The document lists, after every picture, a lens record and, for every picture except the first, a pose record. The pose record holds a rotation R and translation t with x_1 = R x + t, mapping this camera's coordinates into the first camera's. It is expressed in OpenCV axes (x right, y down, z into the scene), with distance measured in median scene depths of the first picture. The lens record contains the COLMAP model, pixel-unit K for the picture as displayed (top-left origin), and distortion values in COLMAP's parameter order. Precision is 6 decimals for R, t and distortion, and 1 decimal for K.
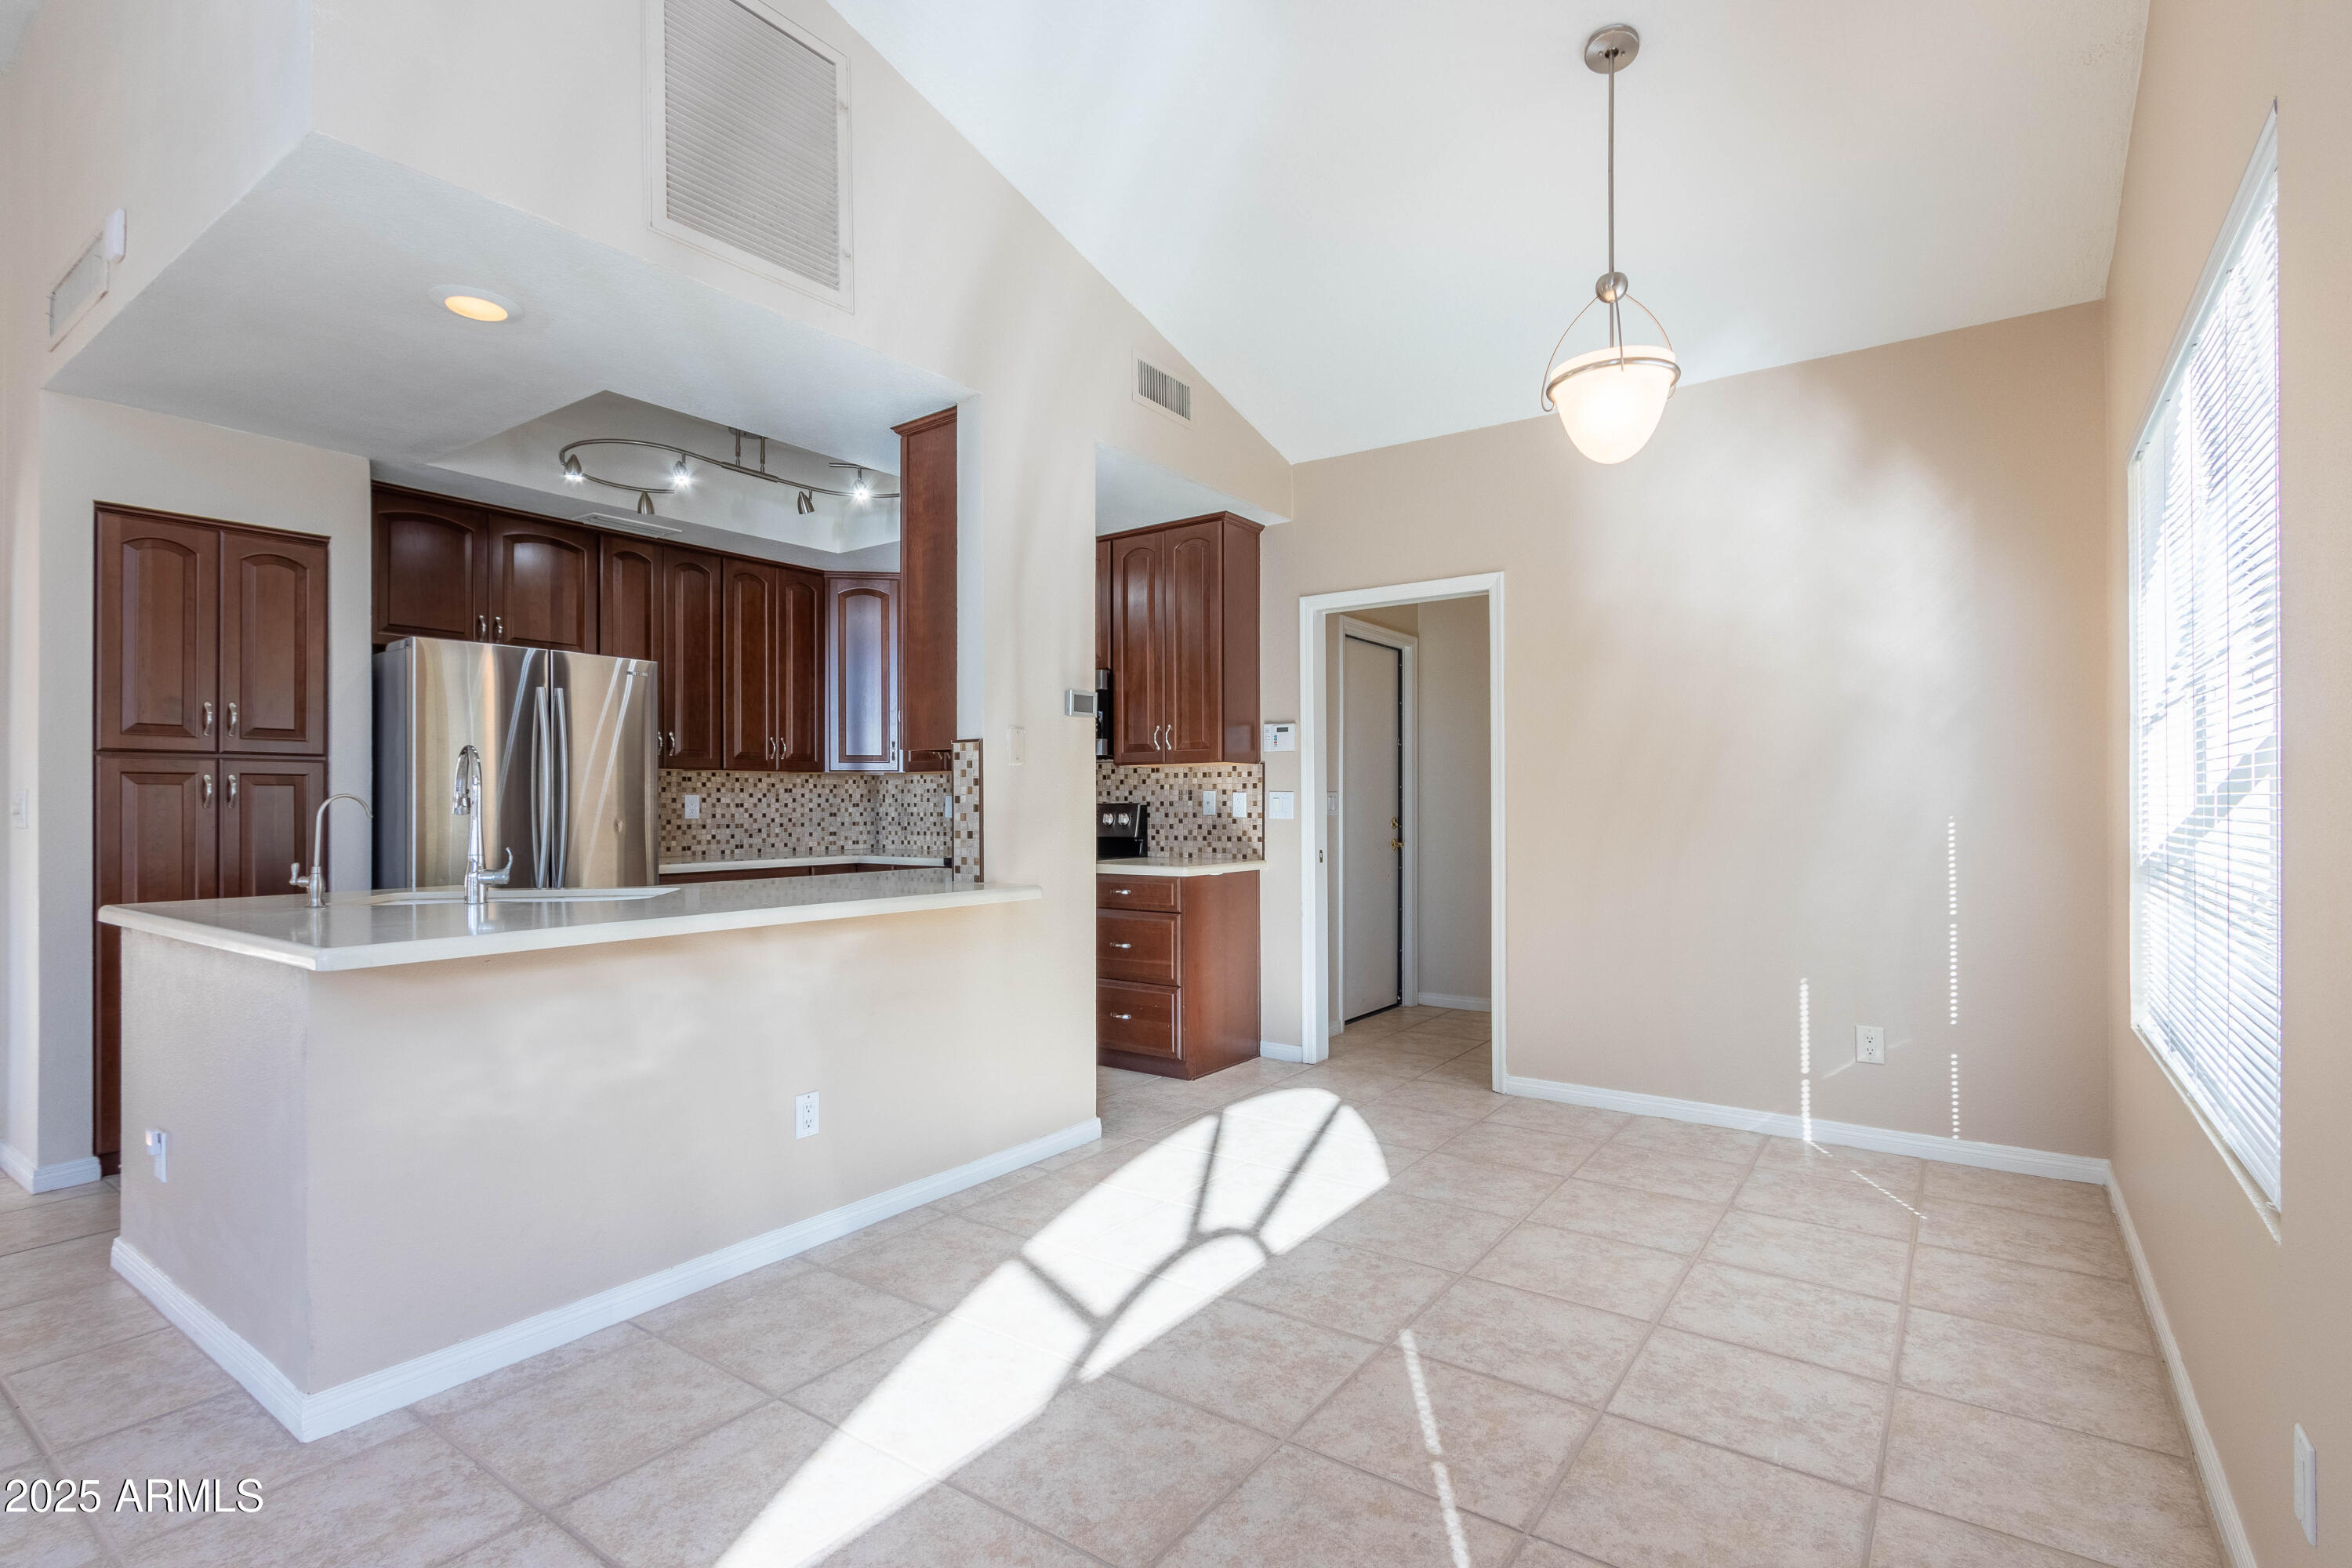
lens RADIAL K [[1119.9, 0, 1179.7], [0, 1119.9, 794.0], [0, 0, 1]] dist [0.018481, -0.008756]
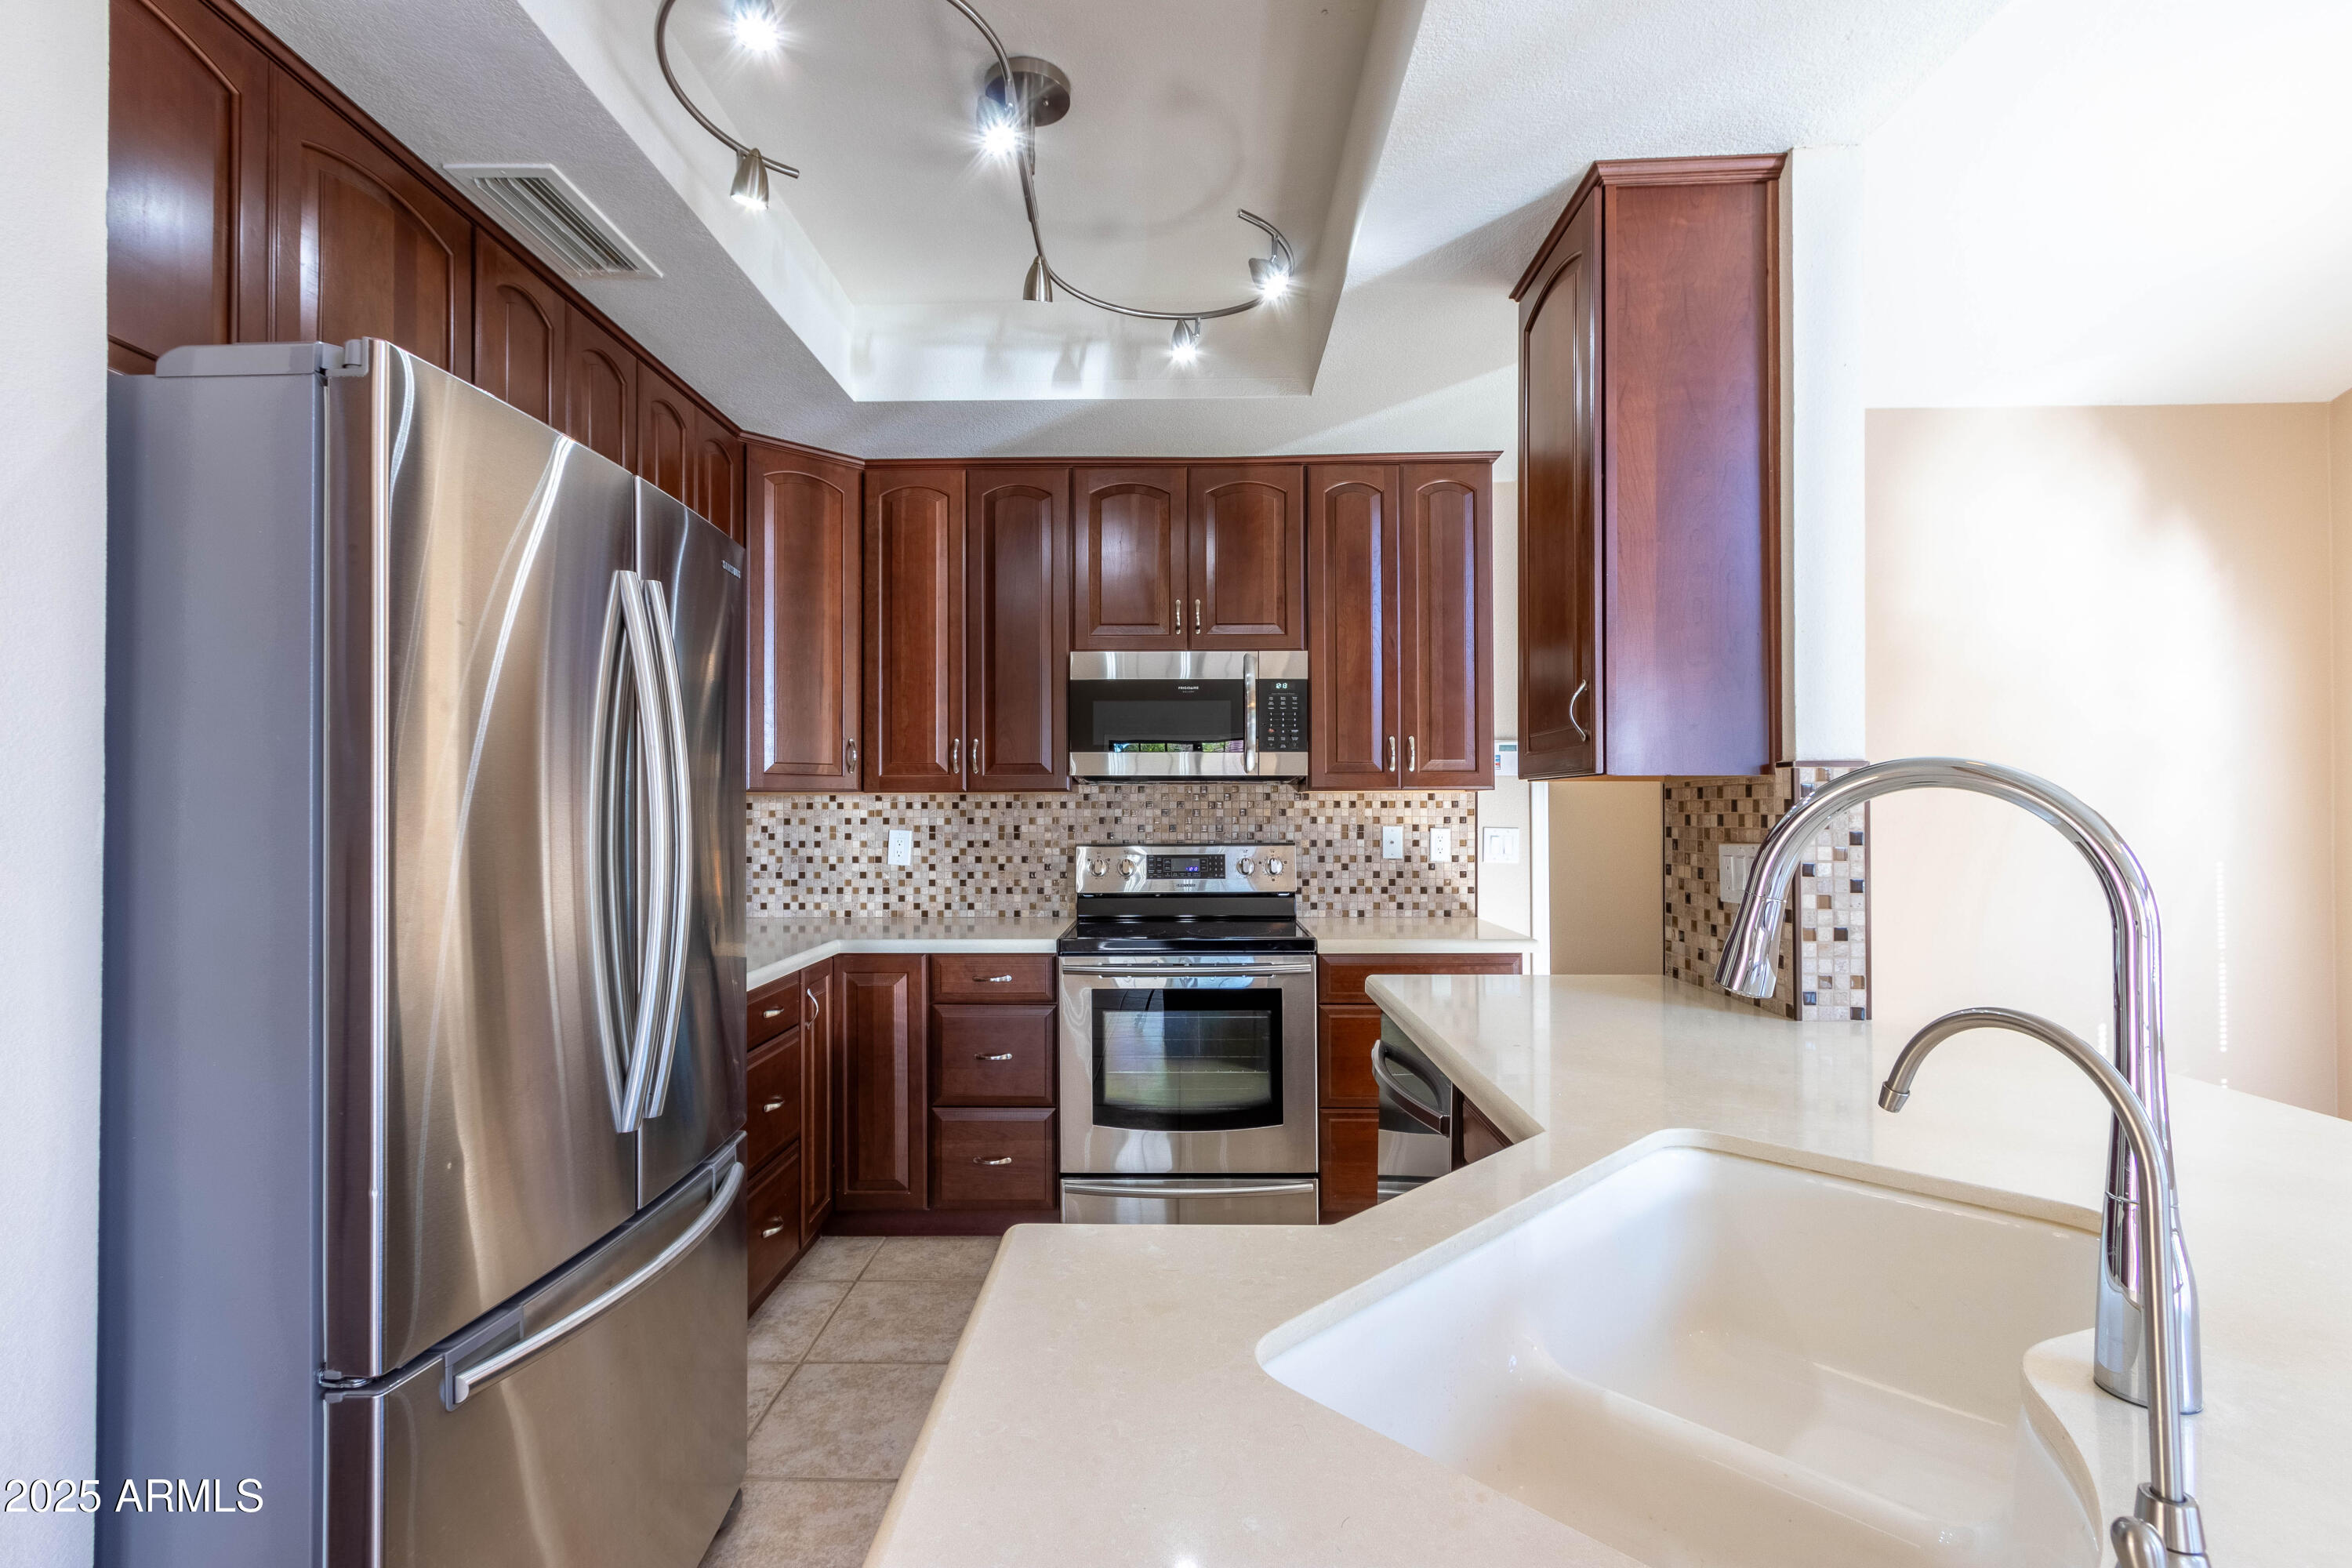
lens RADIAL K [[1082.6, 0, 1176.5], [0, 1082.6, 795.7], [0, 0, 1]] dist [-0.000484, 0.000147]
pose [[0.824886, 0.009369, 0.565222, -0.515405], [-0.006533, 0.999954, -0.007040, -0.017682], [-0.565262, 0.002115, 0.824909, 0.506439]]
